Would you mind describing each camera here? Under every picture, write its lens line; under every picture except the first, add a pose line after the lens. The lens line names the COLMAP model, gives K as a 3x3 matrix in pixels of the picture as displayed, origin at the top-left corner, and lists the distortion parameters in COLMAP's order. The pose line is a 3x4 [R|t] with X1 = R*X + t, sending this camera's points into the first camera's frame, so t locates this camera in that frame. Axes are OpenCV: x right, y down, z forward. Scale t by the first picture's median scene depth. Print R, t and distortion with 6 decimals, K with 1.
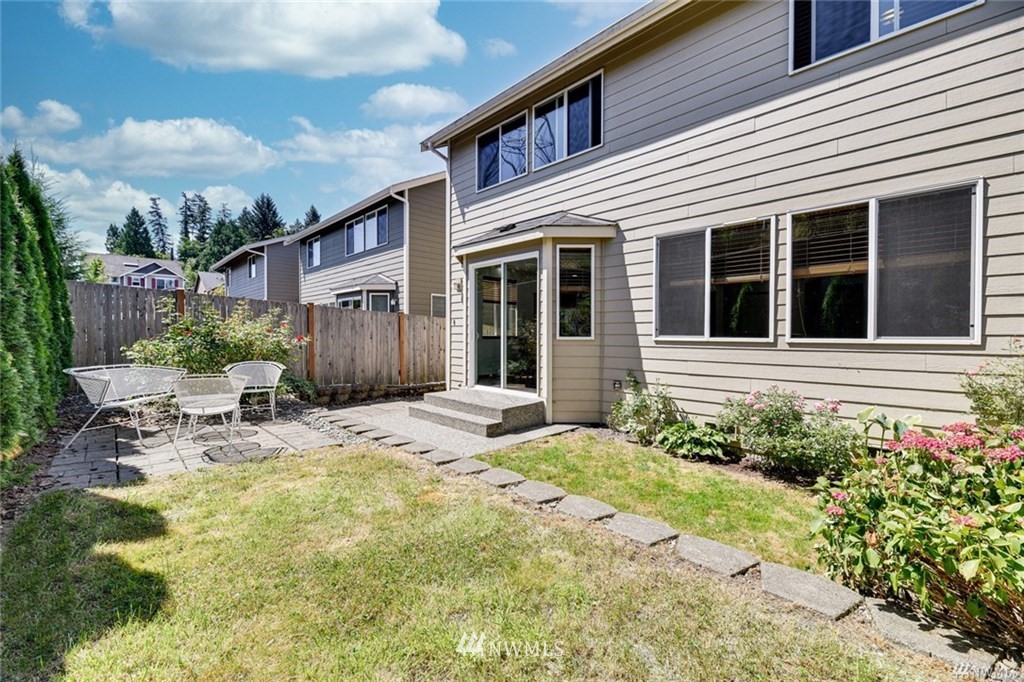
lens RADIAL K [[416.4, 0, 512.0], [0, 416.4, 341.0], [0, 0, 1]] dist [-0.011039, -0.000102]
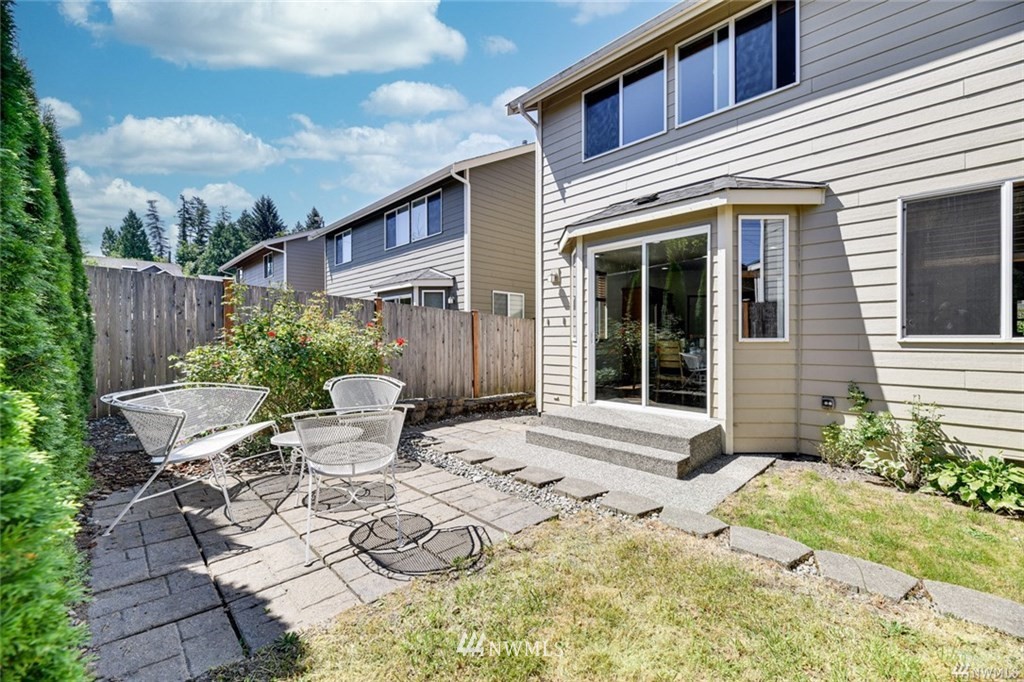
lens RADIAL K [[411.8, 0, 498.6], [0, 411.8, 340.5], [0, 0, 1]] dist [-0.006696, -0.000033]
pose [[0.999983, -0.005459, -0.002260, -0.234922], [0.005433, 0.999919, -0.011474, 0.000123], [0.002322, 0.011461, 0.999932, 0.188502]]
